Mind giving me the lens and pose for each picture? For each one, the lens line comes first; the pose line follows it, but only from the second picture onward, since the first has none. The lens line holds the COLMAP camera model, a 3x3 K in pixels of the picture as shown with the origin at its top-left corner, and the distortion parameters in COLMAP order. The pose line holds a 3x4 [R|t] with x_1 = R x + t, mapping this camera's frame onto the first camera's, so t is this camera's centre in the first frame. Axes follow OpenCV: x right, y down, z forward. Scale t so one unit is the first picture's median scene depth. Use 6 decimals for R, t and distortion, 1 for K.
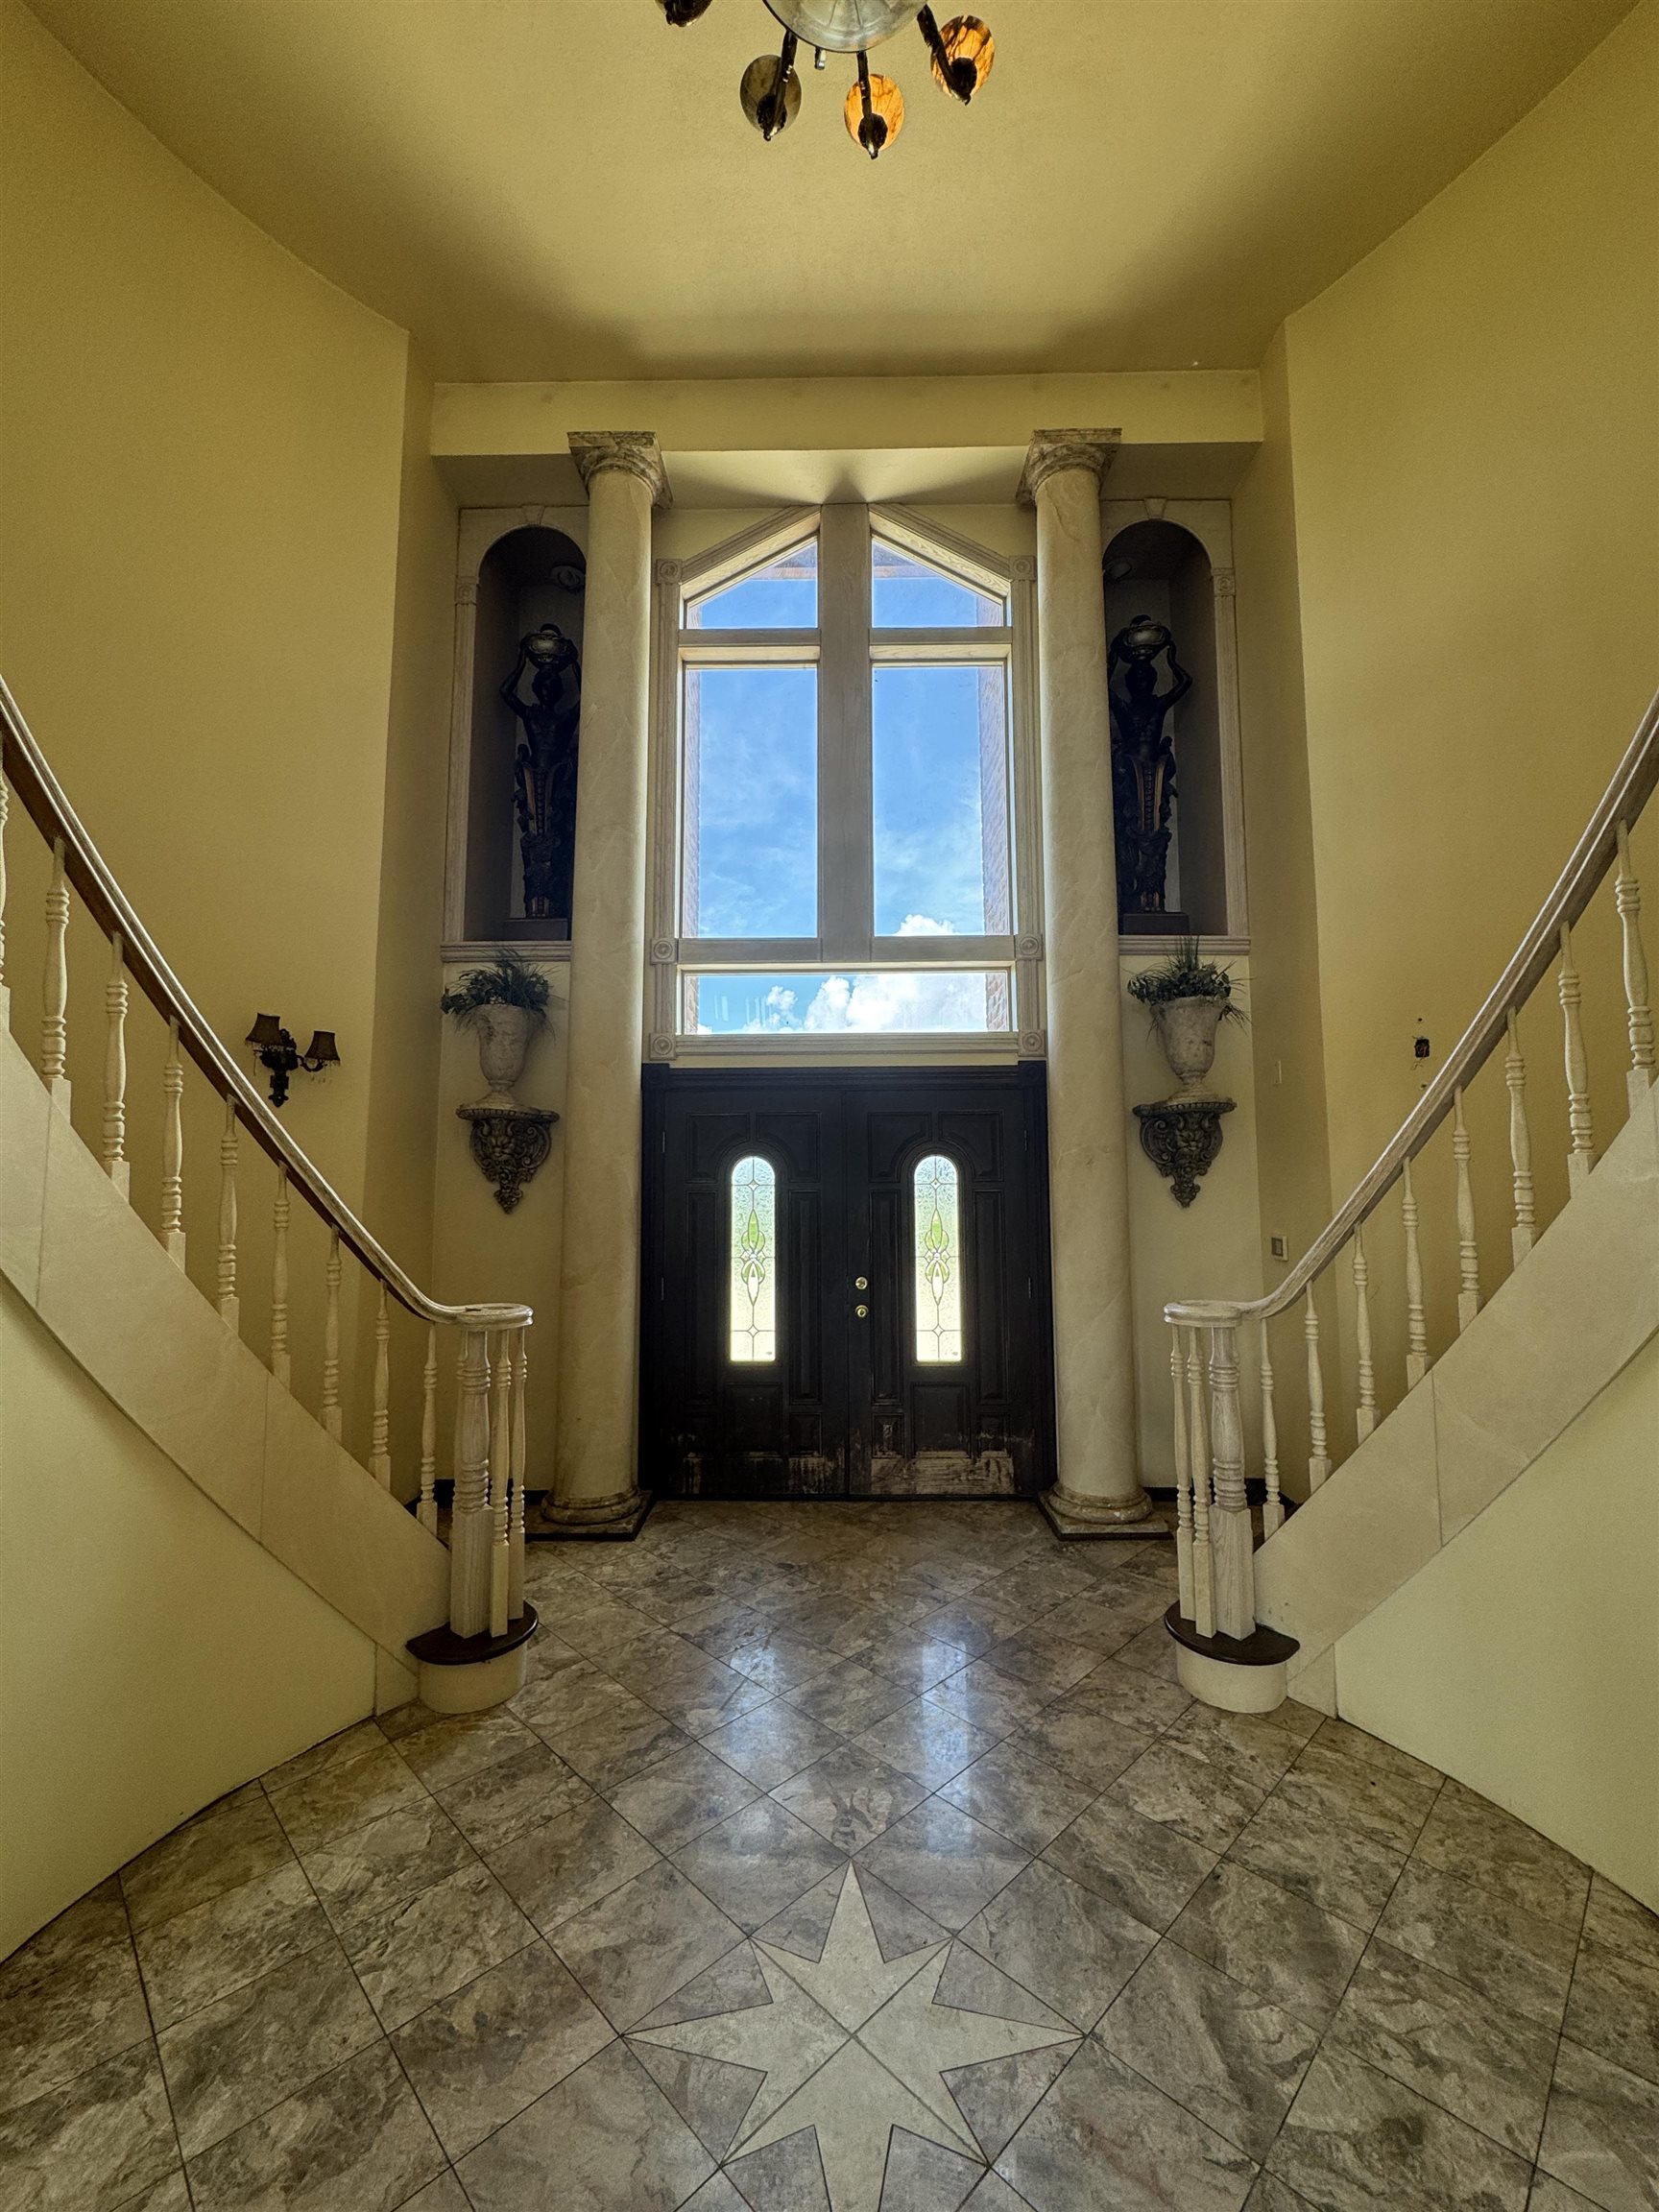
lens RADIAL K [[882.3, 0, 832.7], [0, 882.3, 1101.5], [0, 0, 1]] dist [-0.005582, 0.000791]
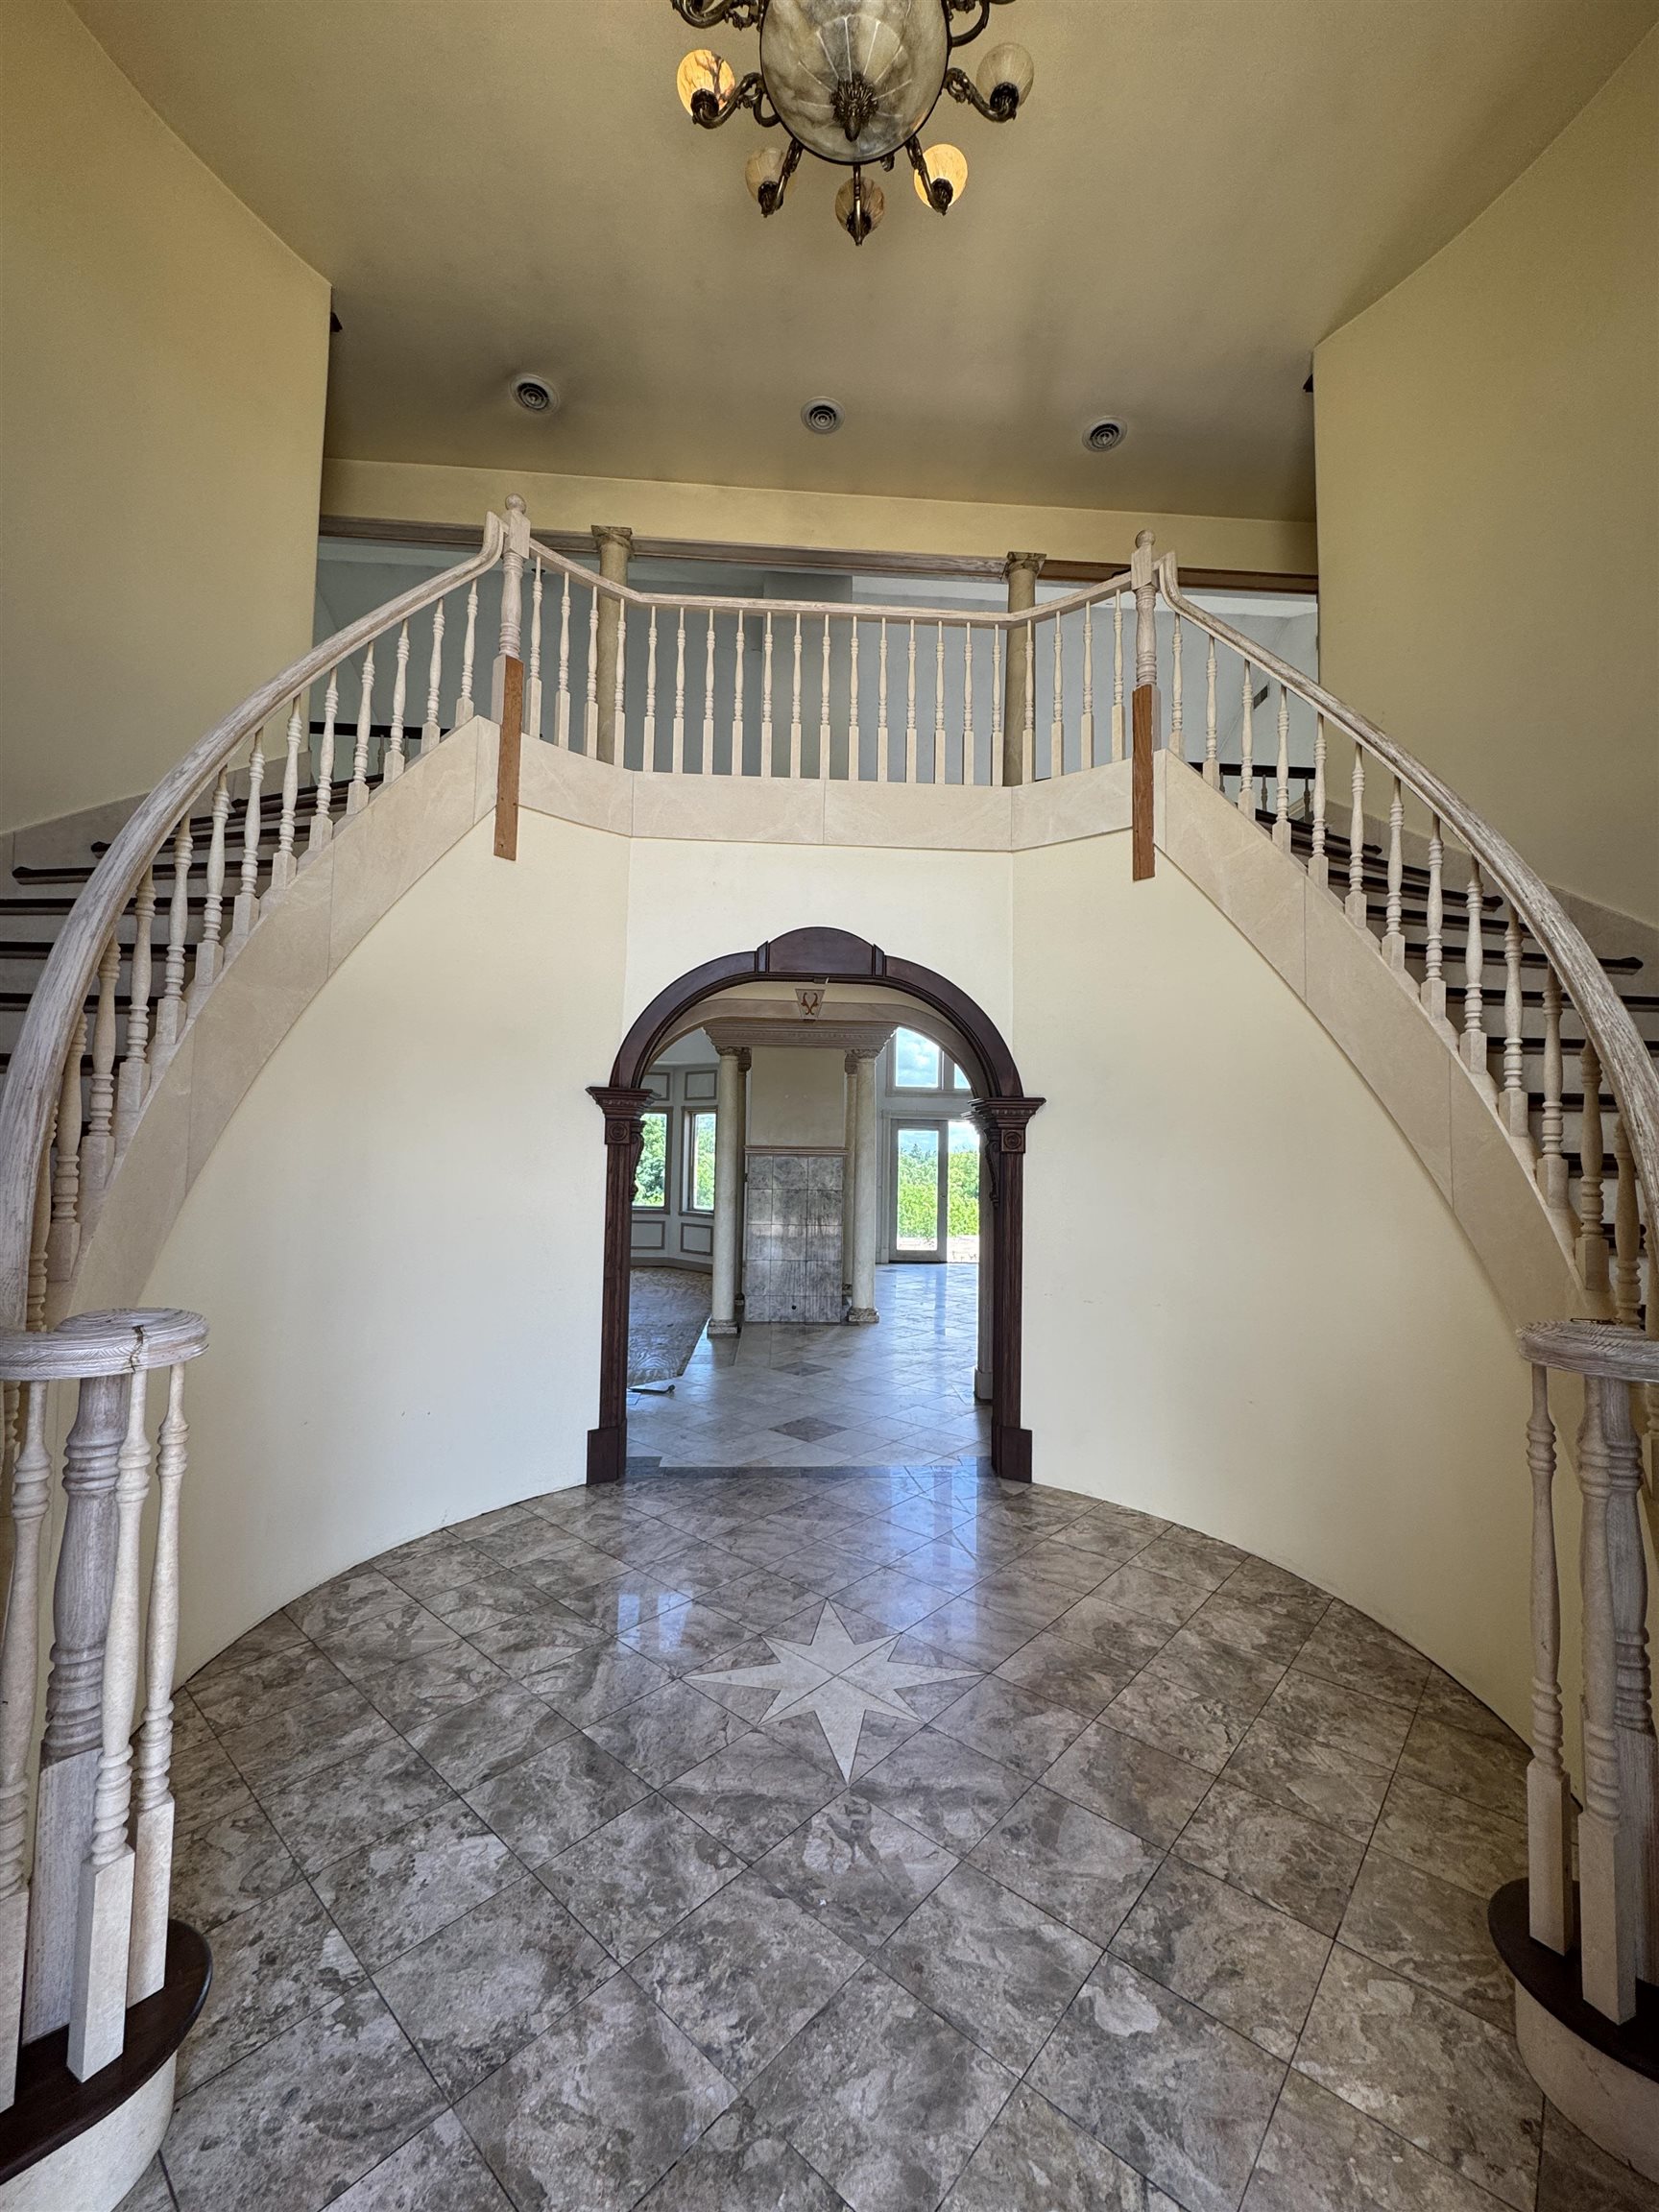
lens RADIAL K [[882.3, 0, 822.8], [0, 882.3, 1095.3], [0, 0, 1]] dist [-0.005582, 0.000791]
pose [[-0.998098, -0.014905, -0.059819, 0.116998], [-0.004955, 0.986588, -0.163153, 0.261752], [0.061448, -0.162546, -0.984786, 2.070160]]
